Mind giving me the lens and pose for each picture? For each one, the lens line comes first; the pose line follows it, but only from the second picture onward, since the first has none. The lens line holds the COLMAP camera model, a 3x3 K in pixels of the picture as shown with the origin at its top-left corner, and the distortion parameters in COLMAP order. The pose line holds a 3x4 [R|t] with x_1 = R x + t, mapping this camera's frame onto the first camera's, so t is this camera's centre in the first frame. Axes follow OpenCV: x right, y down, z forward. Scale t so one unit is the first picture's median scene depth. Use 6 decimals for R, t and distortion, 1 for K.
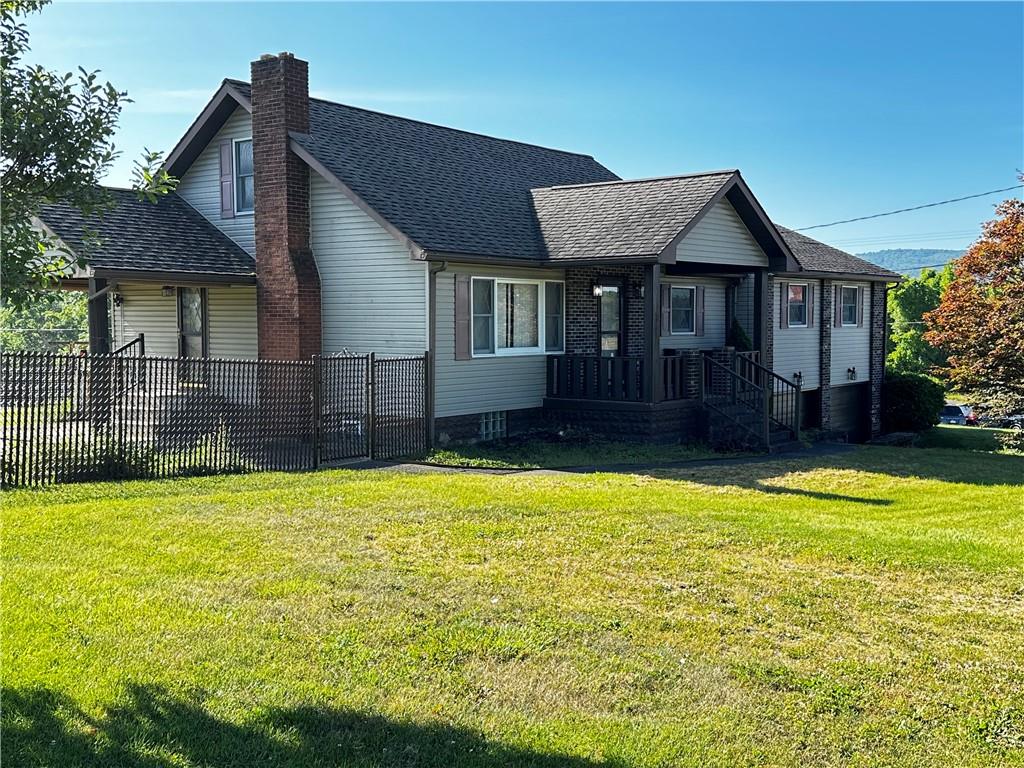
lens RADIAL K [[1133.7, 0, 511.1], [0, 1133.7, 384.0], [0, 0, 1]] dist [0.031835, 0.000000]
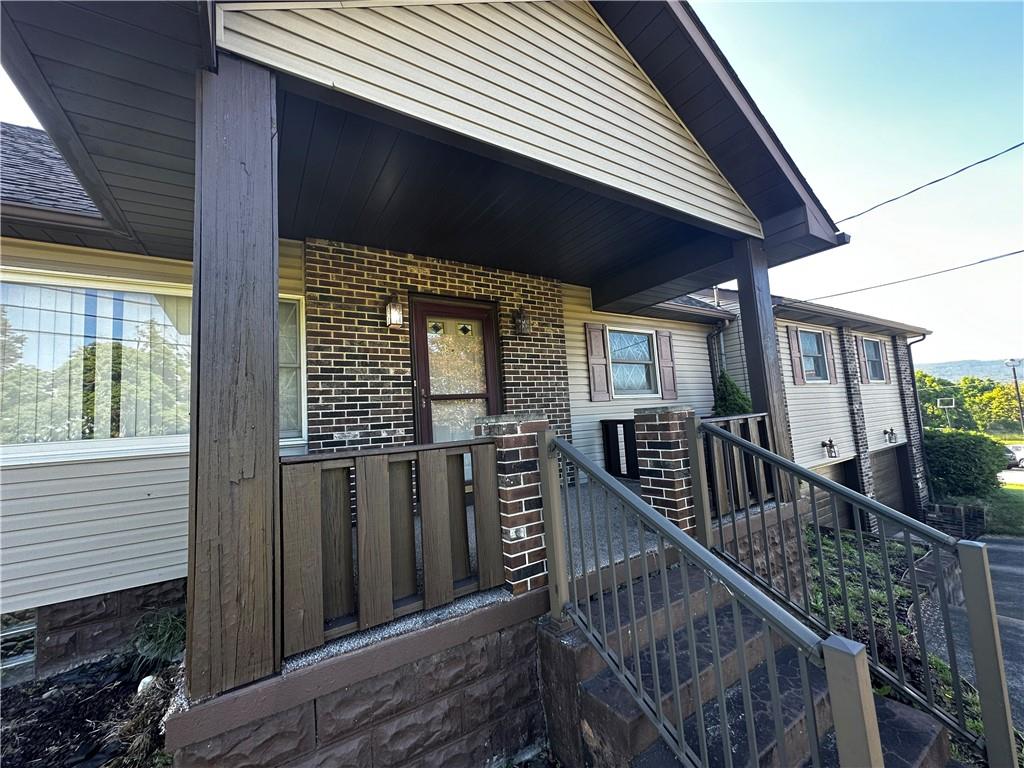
lens RADIAL K [[409.2, 0, 516.4], [0, 409.2, 380.6], [0, 0, 1]] dist [-0.002812, -0.000314]
pose [[0.943334, -0.089818, -0.319457, 0.139419], [0.042948, 0.987622, -0.150858, -0.017057], [0.329053, 0.128589, 0.935515, 0.638874]]
